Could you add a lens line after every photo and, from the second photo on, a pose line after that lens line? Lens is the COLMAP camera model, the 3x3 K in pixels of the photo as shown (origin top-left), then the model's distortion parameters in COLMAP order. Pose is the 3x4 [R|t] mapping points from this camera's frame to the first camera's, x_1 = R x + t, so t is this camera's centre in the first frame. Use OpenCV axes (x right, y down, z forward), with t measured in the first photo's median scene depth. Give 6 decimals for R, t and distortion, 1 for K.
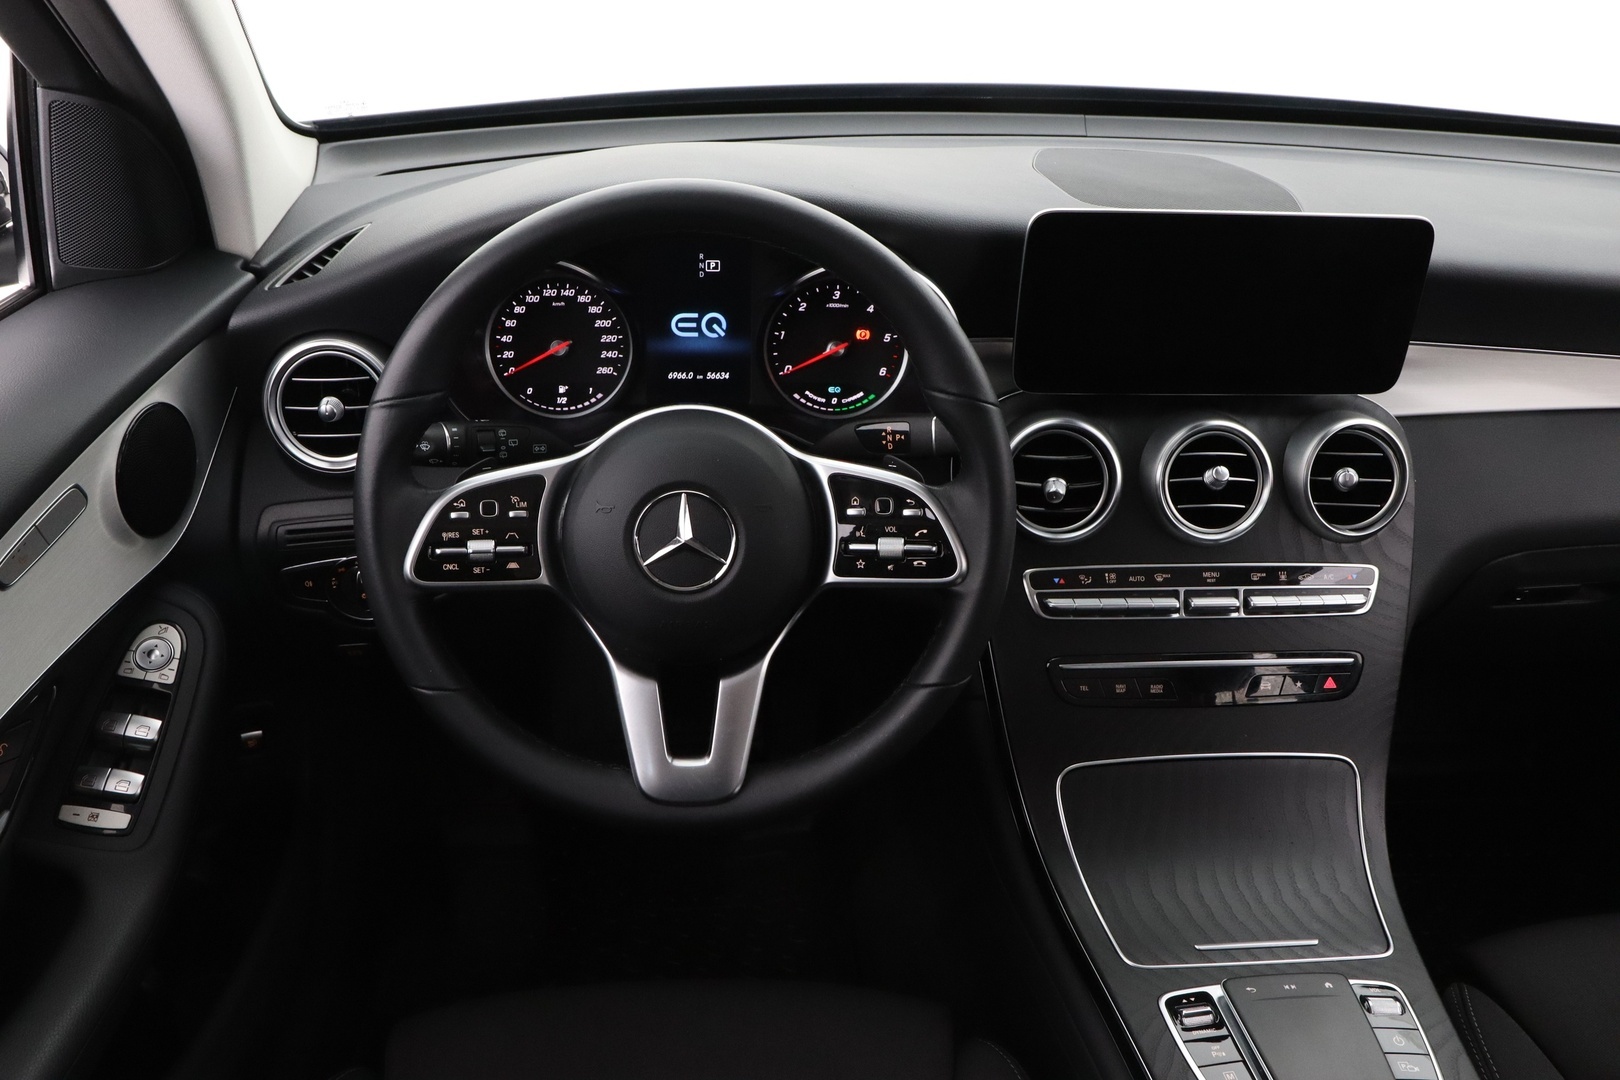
lens RADIAL K [[1351.1, 0, 810.0], [0, 1351.1, 540.0], [0, 0, 1]] dist [-0.107737, 0.116023]
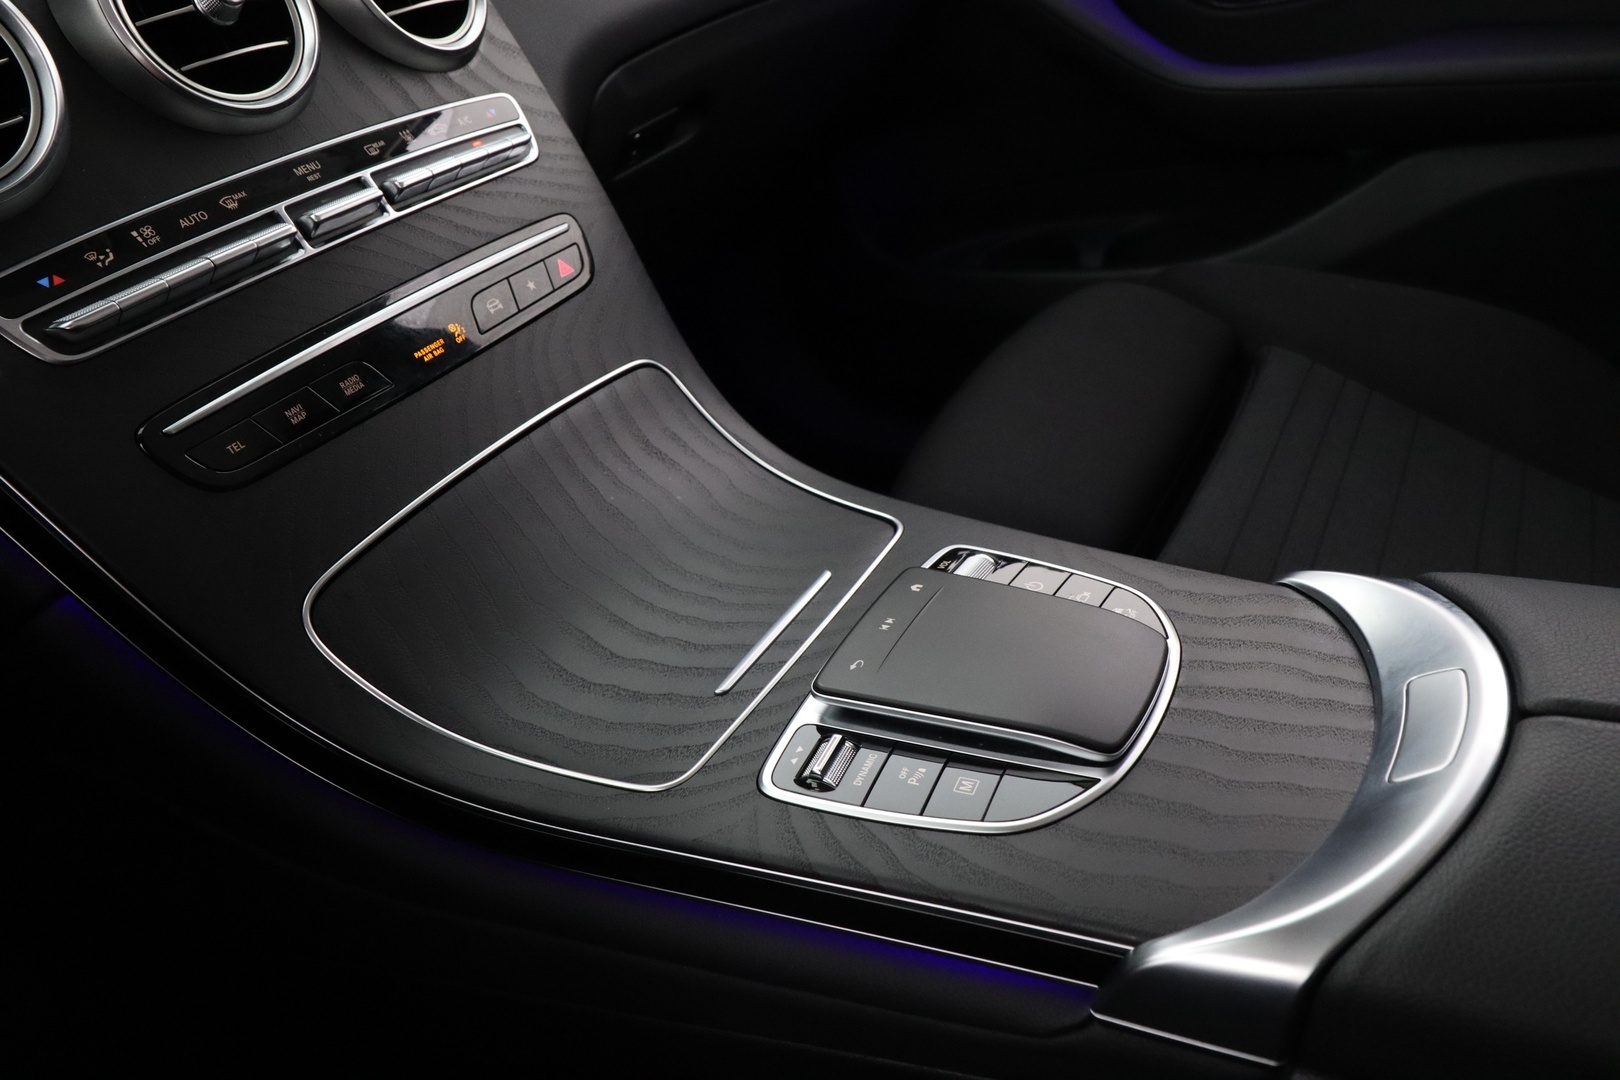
lens RADIAL K [[1329.7, 0, 853.8], [0, 1329.7, 546.9], [0, 0, 1]] dist [-0.113677, 0.116260]
pose [[0.516595, -0.507469, 0.689641, -0.025431], [0.510497, 0.829173, 0.227741, 0.140447], [-0.687403, 0.234410, 0.687407, 0.501051]]
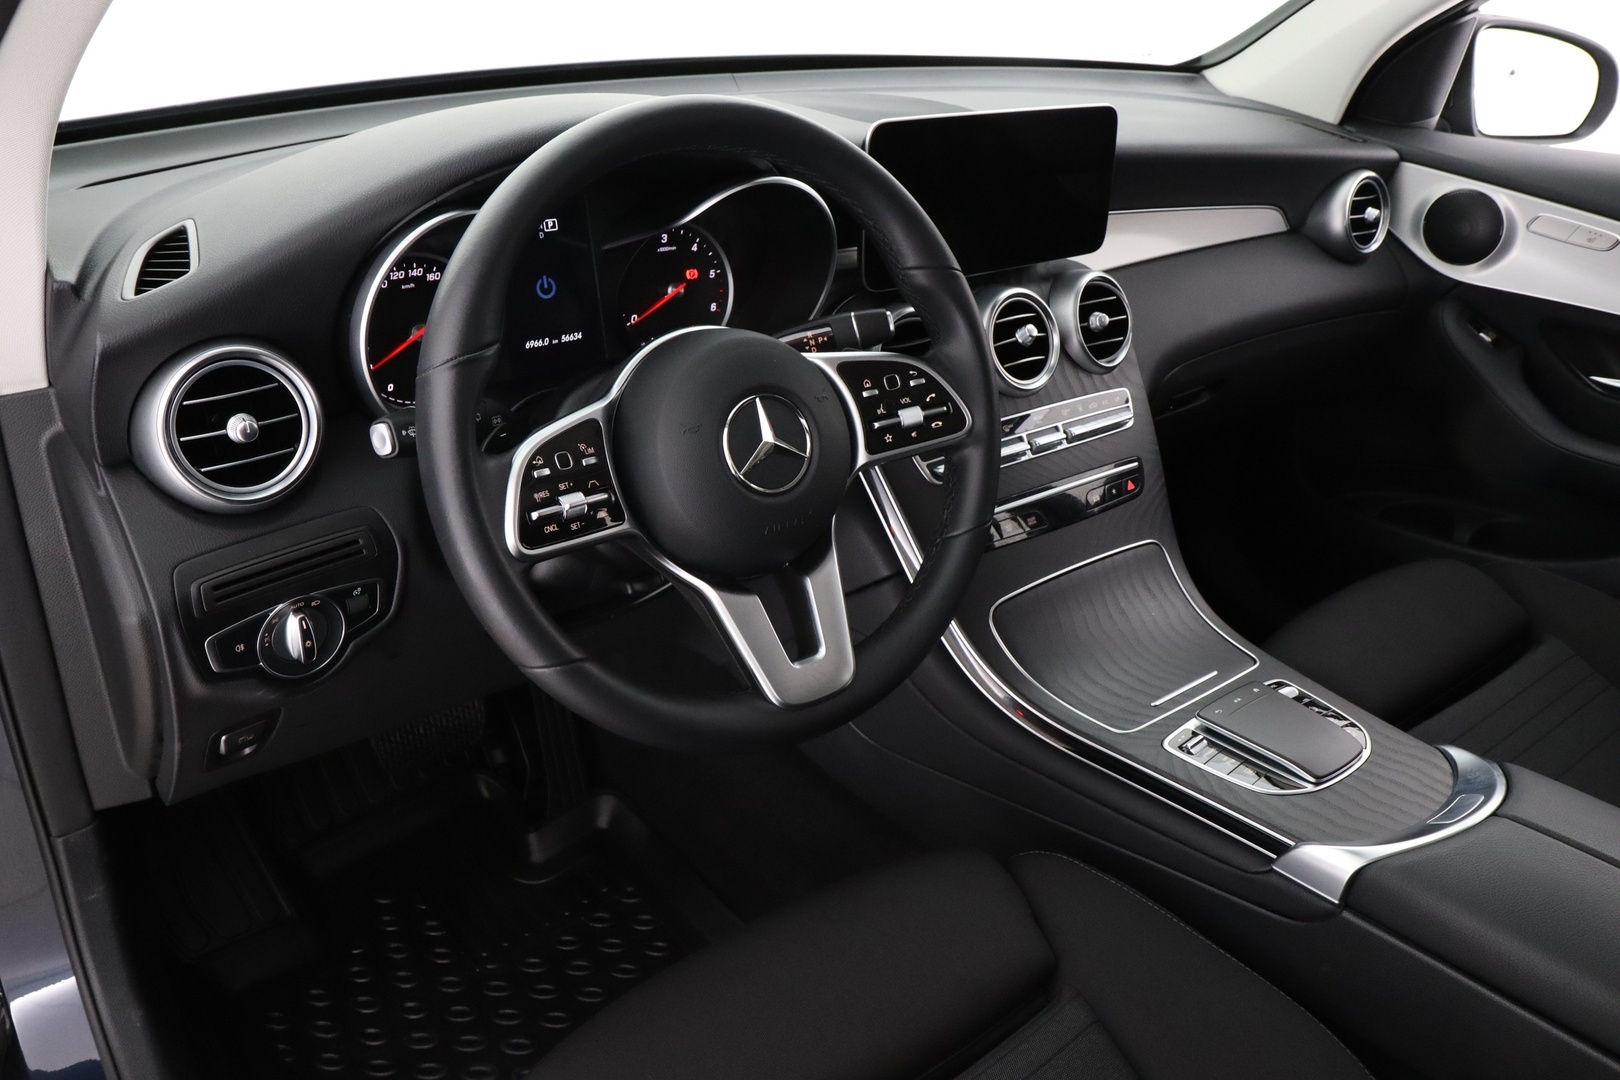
lens RADIAL K [[1329.7, 0, 853.8], [0, 1329.7, 546.9], [0, 0, 1]] dist [-0.113677, 0.116260]
pose [[0.813635, -0.251608, 0.524110, -0.454699], [0.267424, 0.962438, 0.046881, 0.035661], [-0.516219, 0.102016, 0.850359, 0.097244]]
